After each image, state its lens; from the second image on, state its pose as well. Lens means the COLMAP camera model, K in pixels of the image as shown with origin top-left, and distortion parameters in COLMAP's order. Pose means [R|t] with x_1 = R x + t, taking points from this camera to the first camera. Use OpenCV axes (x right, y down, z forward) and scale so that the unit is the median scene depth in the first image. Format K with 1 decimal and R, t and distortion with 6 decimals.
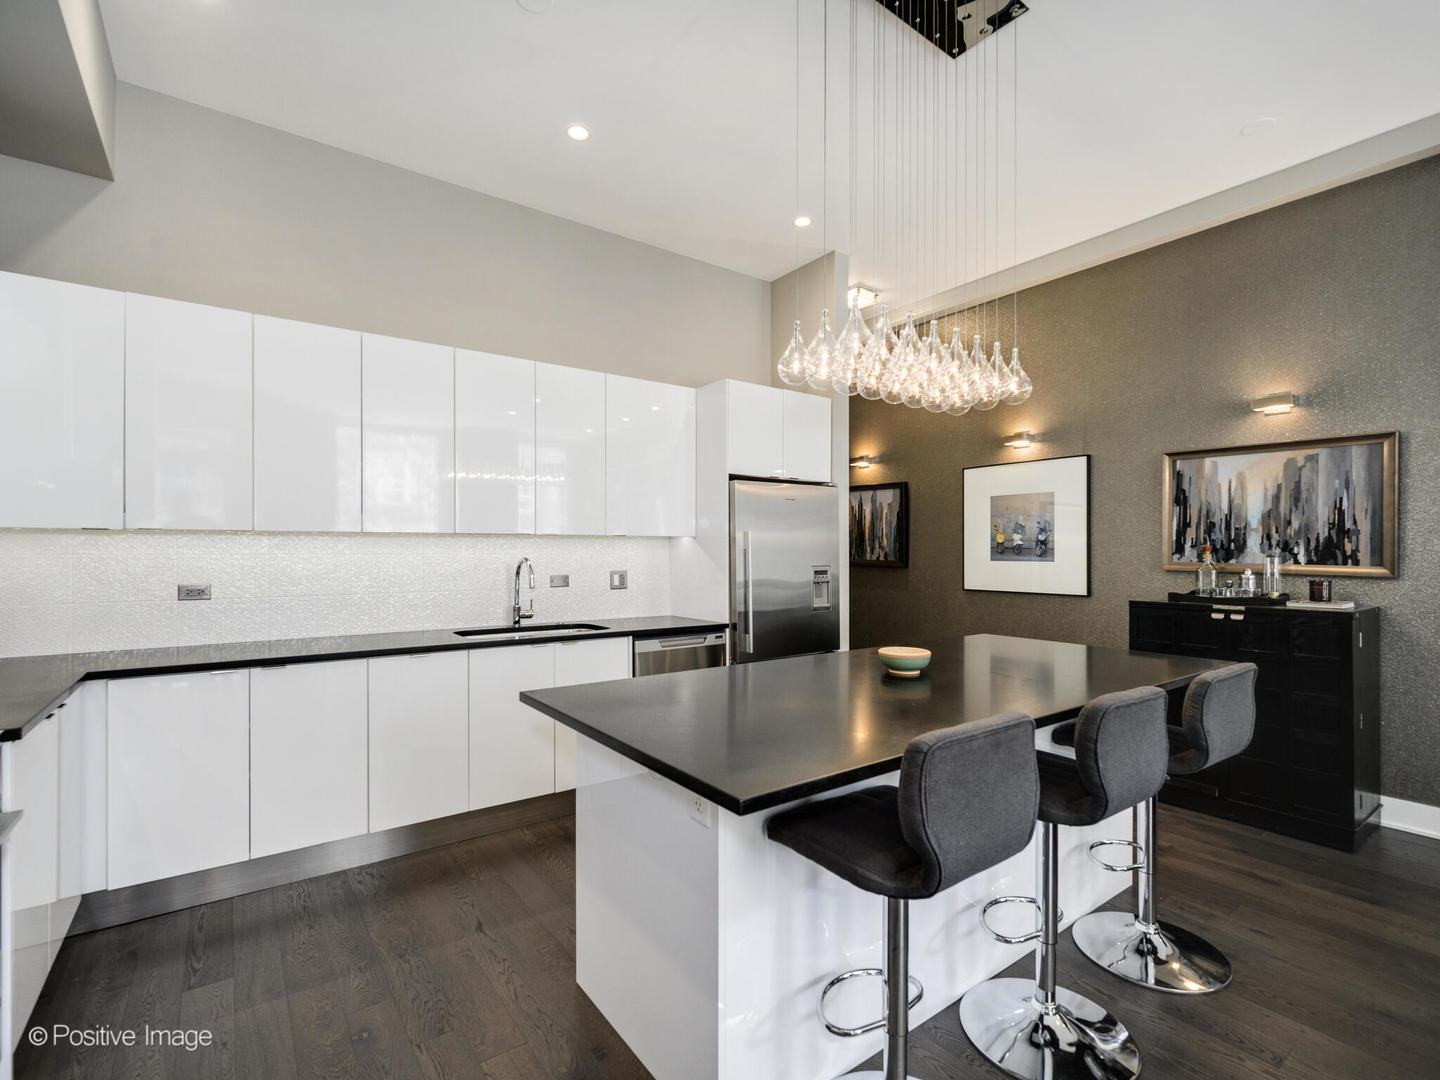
lens RADIAL K [[670.8, 0, 720.7], [0, 670.8, 547.7], [0, 0, 1]] dist [-0.002516, -0.000219]
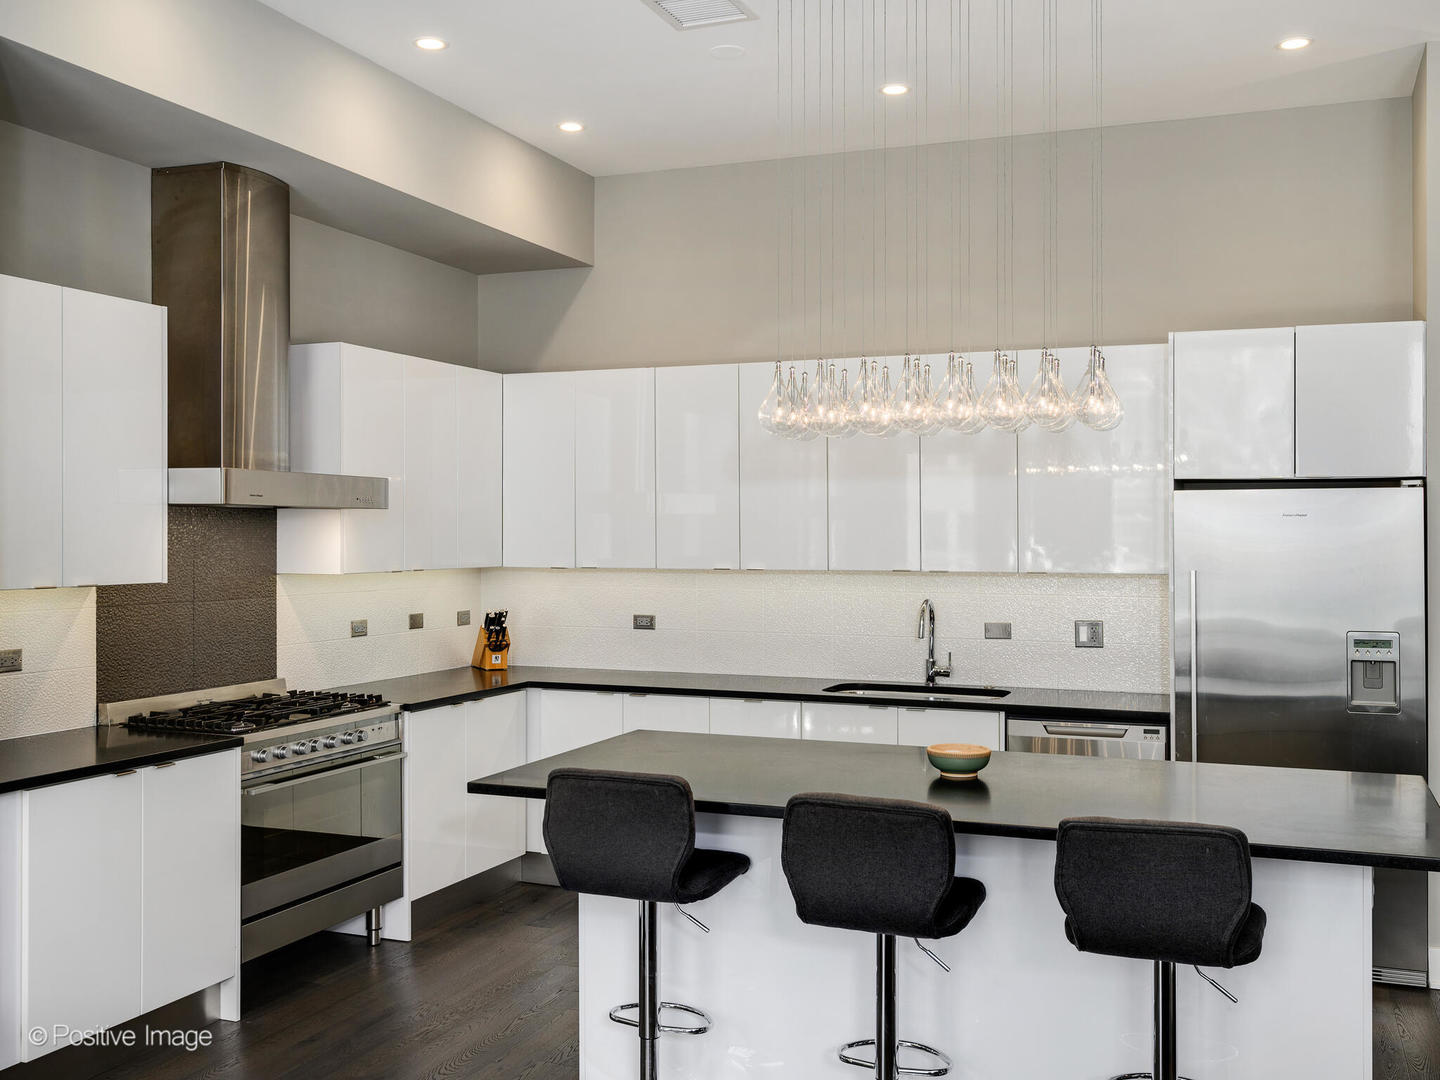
lens RADIAL K [[1371.6, 0, 720.4], [0, 1371.6, 536.7], [0, 0, 1]] dist [0.014098, 0.000000]
pose [[0.517617, 0.002410, -0.855609, 0.943549], [0.004656, 0.999973, 0.005633, -0.066965], [0.855600, -0.006900, 0.517592, -0.043163]]
